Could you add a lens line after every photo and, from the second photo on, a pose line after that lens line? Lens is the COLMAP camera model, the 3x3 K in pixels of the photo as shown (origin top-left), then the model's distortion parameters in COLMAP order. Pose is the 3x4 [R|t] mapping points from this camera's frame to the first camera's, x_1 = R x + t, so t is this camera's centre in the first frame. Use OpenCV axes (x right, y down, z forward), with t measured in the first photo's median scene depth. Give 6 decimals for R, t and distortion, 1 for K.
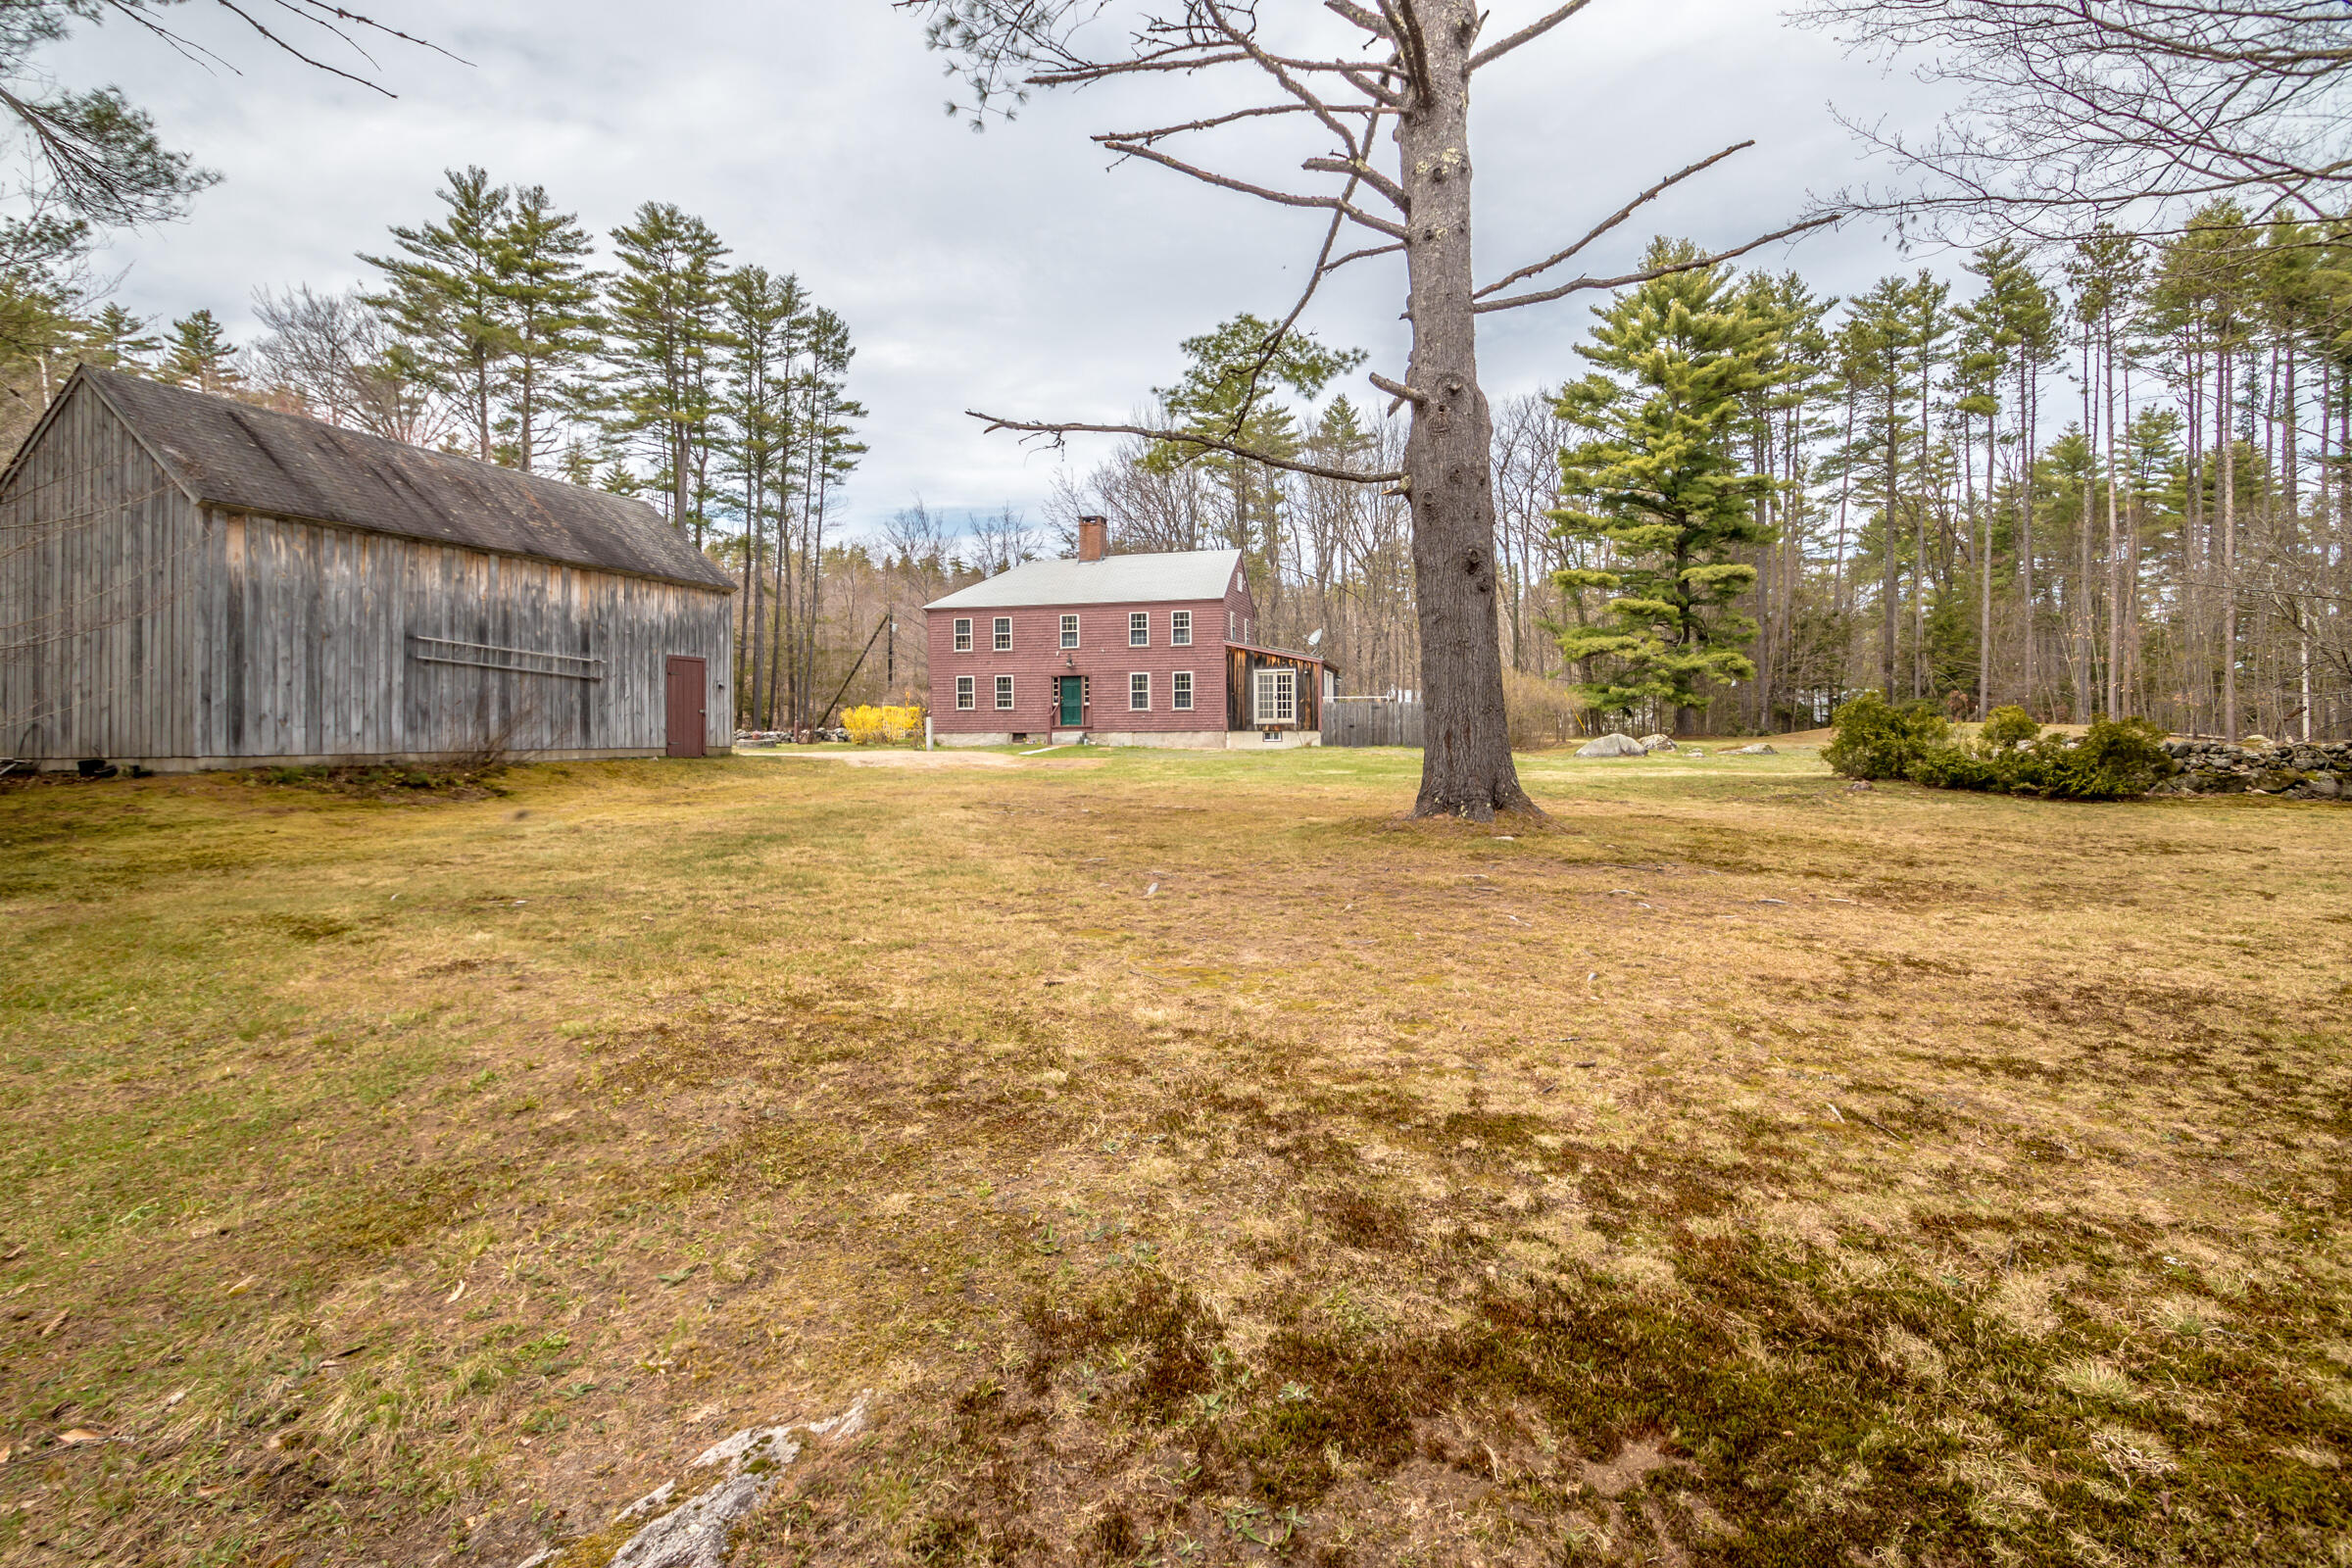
lens RADIAL K [[1206.1, 0, 1177.9], [0, 1206.1, 841.9], [0, 0, 1]] dist [-0.016394, -0.000438]
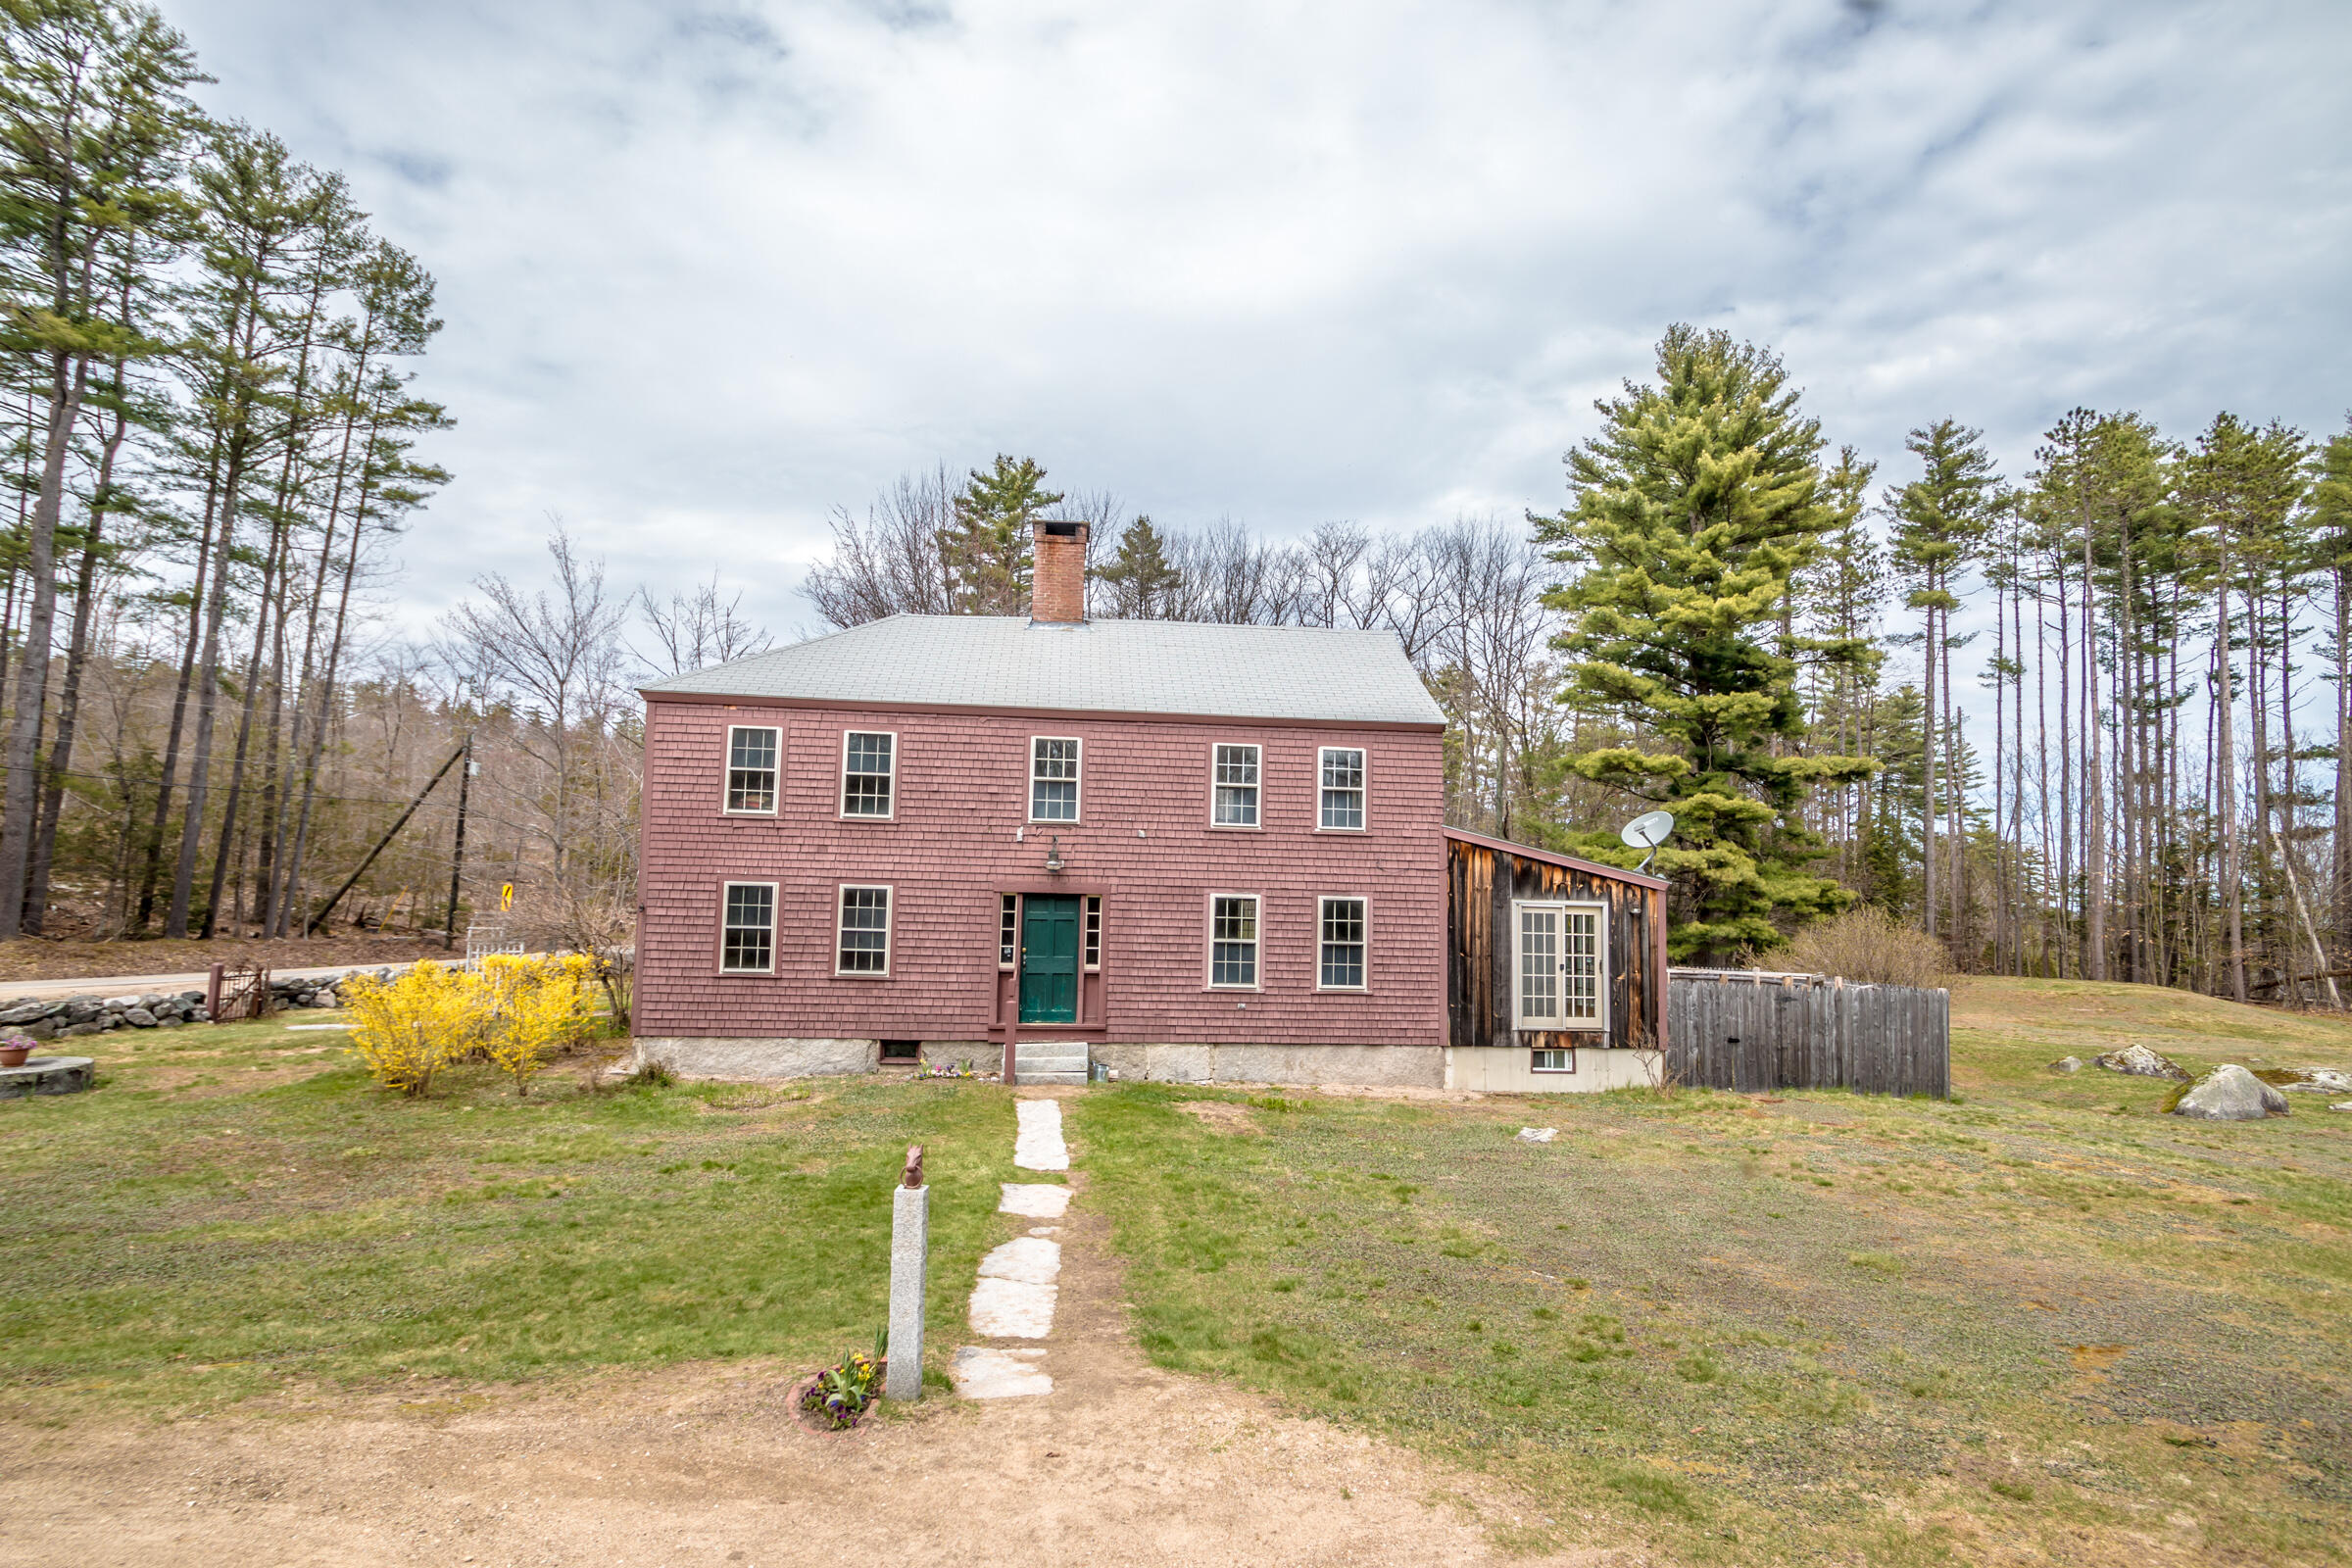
lens RADIAL K [[1206.1, 0, 1177.9], [0, 1206.1, 841.9], [0, 0, 1]] dist [-0.016394, -0.000438]
pose [[0.945215, 0.051948, 0.322289, -0.101987], [-0.001966, 0.988145, -0.153509, -0.055396], [-0.326443, 0.144466, 0.934112, 0.364757]]
